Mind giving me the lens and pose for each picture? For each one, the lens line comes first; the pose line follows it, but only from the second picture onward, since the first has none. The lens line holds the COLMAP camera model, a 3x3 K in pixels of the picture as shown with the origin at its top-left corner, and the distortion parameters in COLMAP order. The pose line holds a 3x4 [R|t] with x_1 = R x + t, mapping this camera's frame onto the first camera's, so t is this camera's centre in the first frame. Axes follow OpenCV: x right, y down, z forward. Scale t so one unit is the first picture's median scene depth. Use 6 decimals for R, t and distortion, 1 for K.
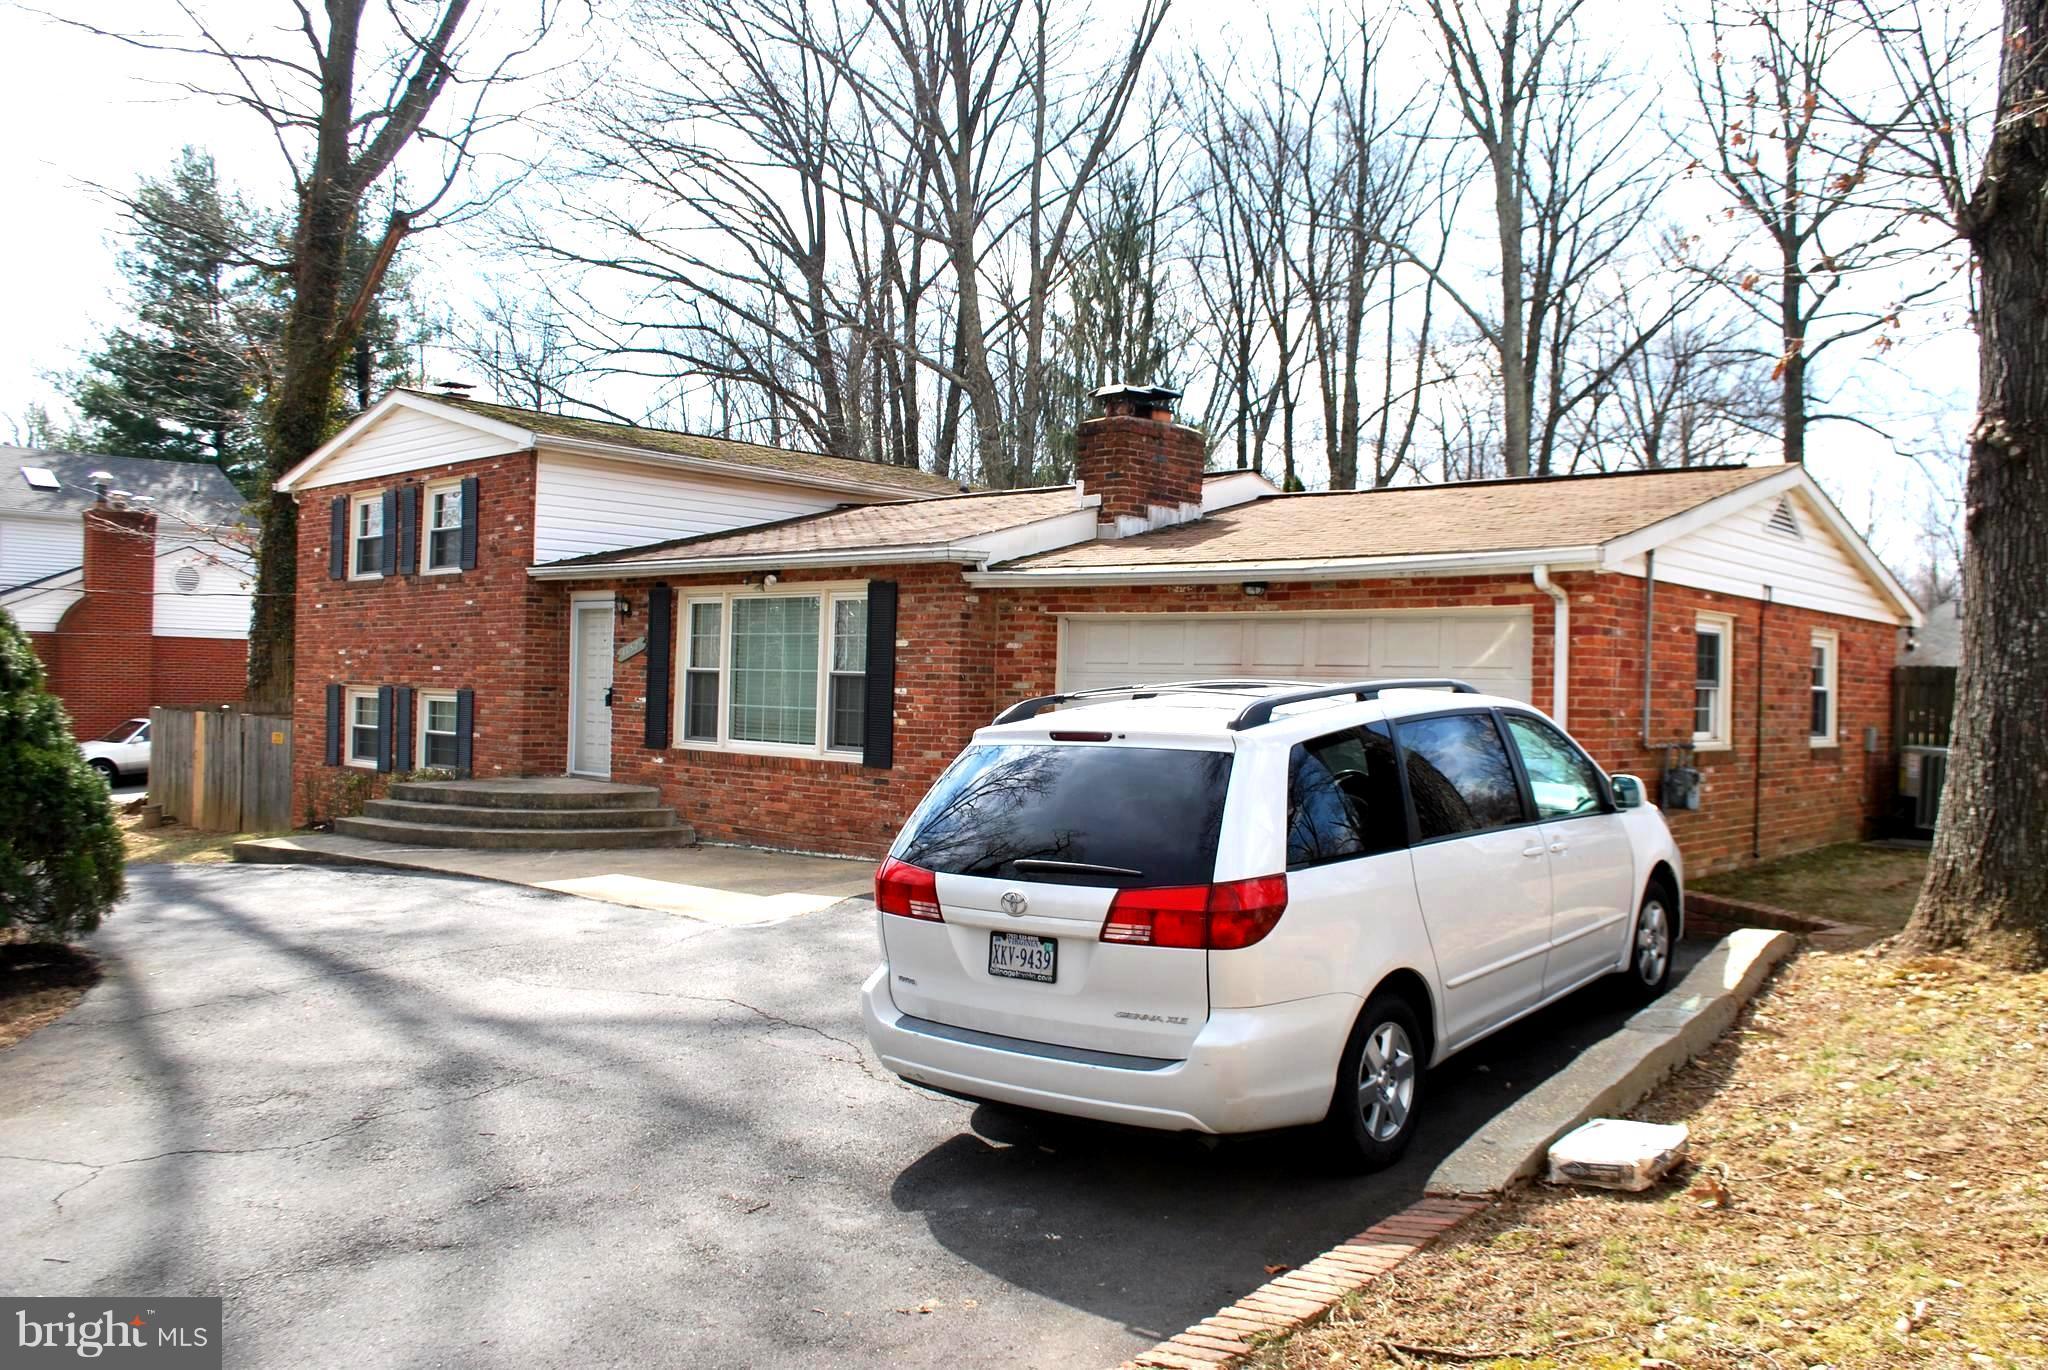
lens RADIAL K [[1581.2, 0, 1025.5], [0, 1581.2, 691.0], [0, 0, 1]] dist [-0.074847, -0.003184]
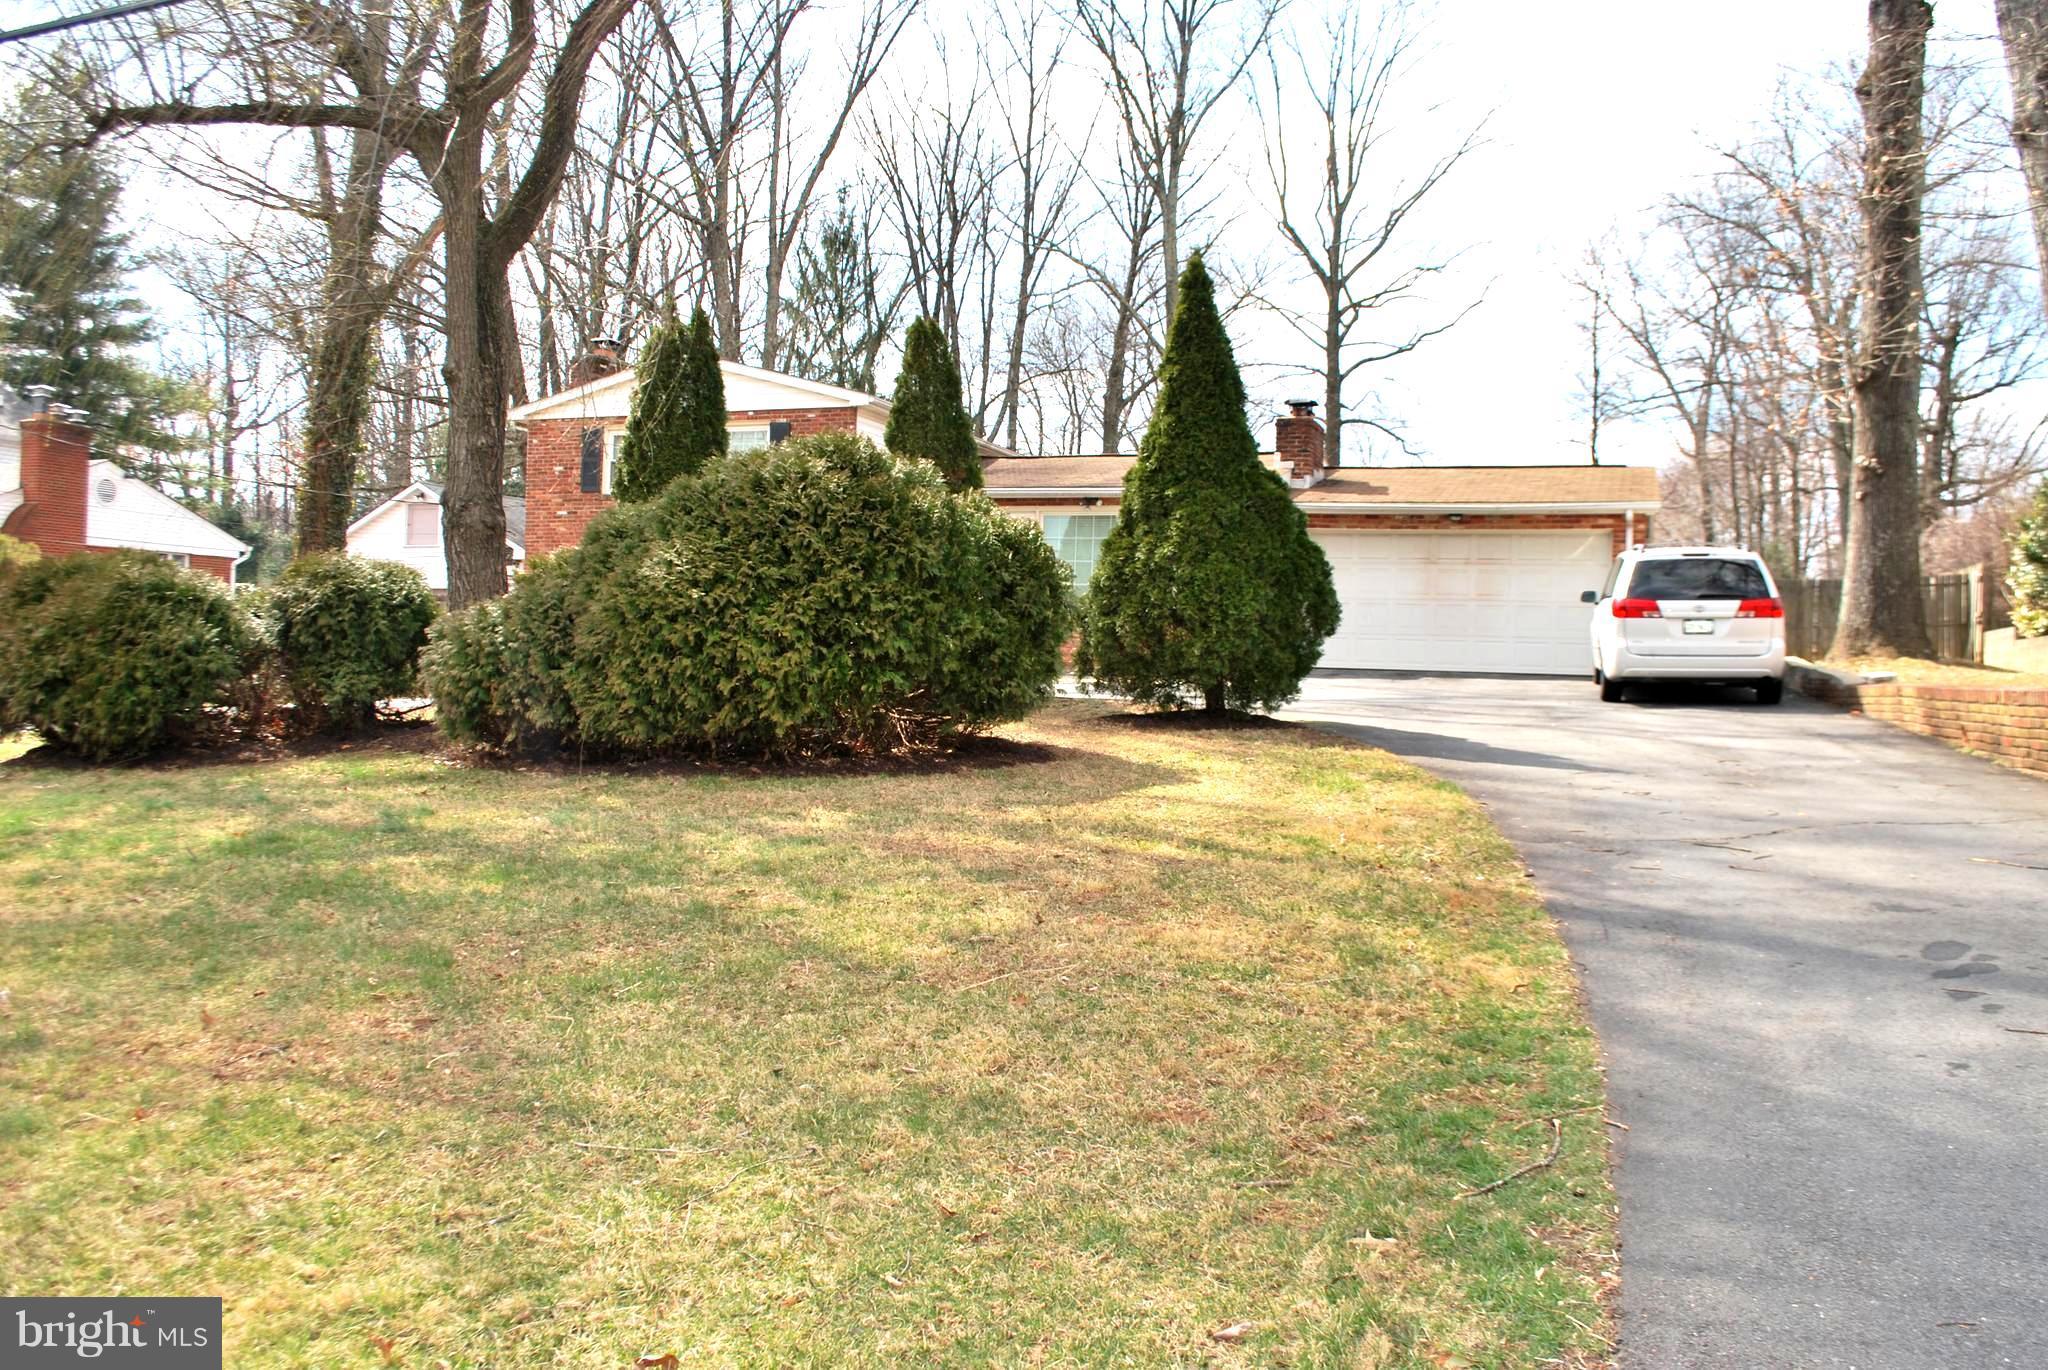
lens RADIAL K [[1581.2, 0, 1024.3], [0, 1581.2, 678.2], [0, 0, 1]] dist [-0.074847, -0.003184]
pose [[0.929145, 0.001605, 0.369711, -0.716338], [-0.006233, 0.999916, 0.011324, 0.076444], [-0.369662, -0.012826, 0.929078, -0.393216]]
